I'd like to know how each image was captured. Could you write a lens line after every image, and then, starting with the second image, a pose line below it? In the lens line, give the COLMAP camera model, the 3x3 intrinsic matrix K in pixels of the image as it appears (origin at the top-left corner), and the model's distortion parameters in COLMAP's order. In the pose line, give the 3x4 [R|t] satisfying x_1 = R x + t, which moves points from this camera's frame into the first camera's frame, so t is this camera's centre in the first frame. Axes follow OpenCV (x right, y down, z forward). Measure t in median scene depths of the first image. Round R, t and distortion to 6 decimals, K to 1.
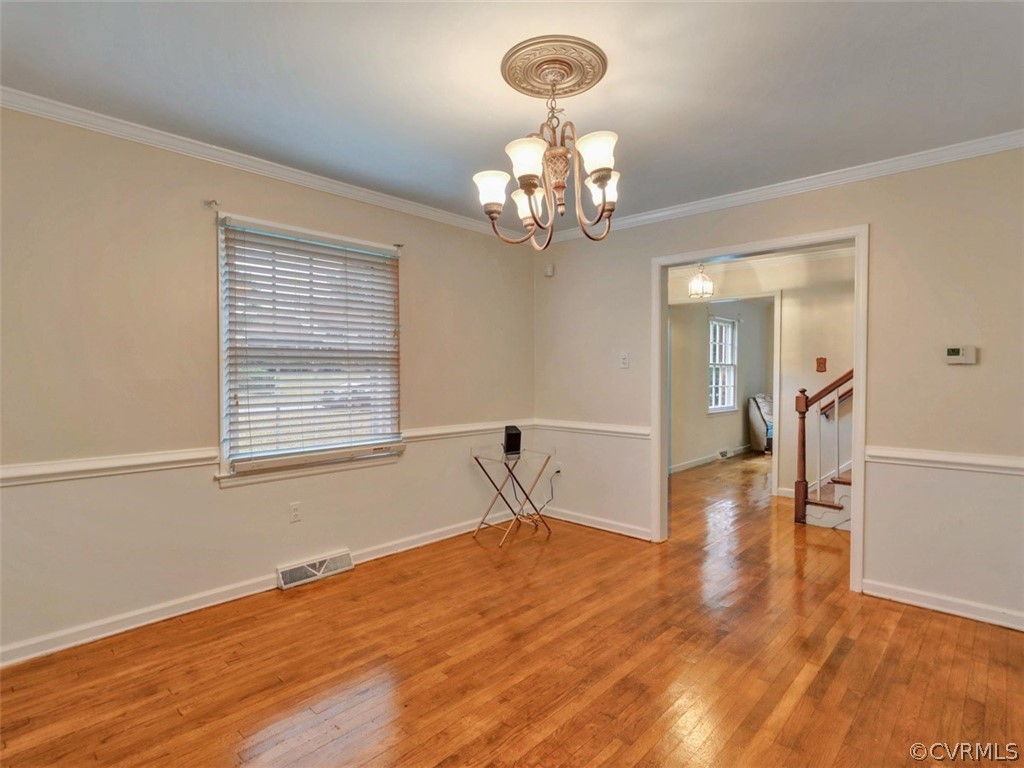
lens RADIAL K [[531.0, 0, 511.6], [0, 531.0, 382.3], [0, 0, 1]] dist [0.000188, 0.000336]
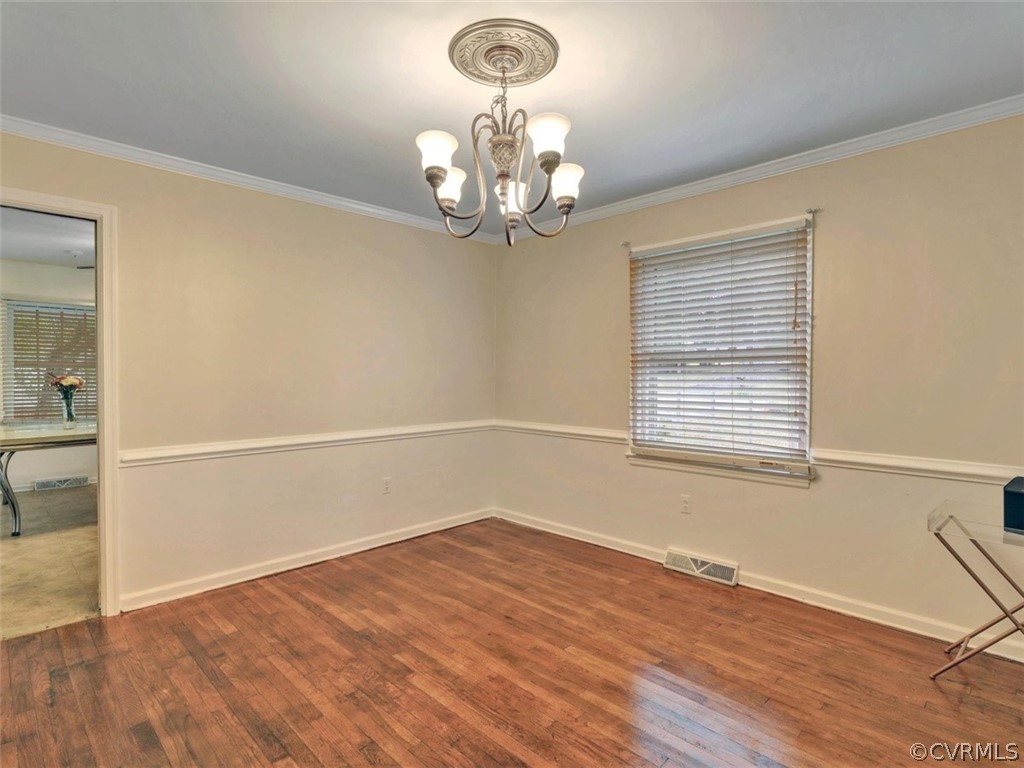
lens RADIAL K [[531.0, 0, 511.6], [0, 531.0, 380.9], [0, 0, 1]] dist [0.000188, 0.000336]
pose [[-0.021311, 0.012381, -0.999696, 0.739947], [-0.017023, 0.999774, 0.012745, -0.012901], [0.999628, 0.017290, -0.021096, 0.739380]]
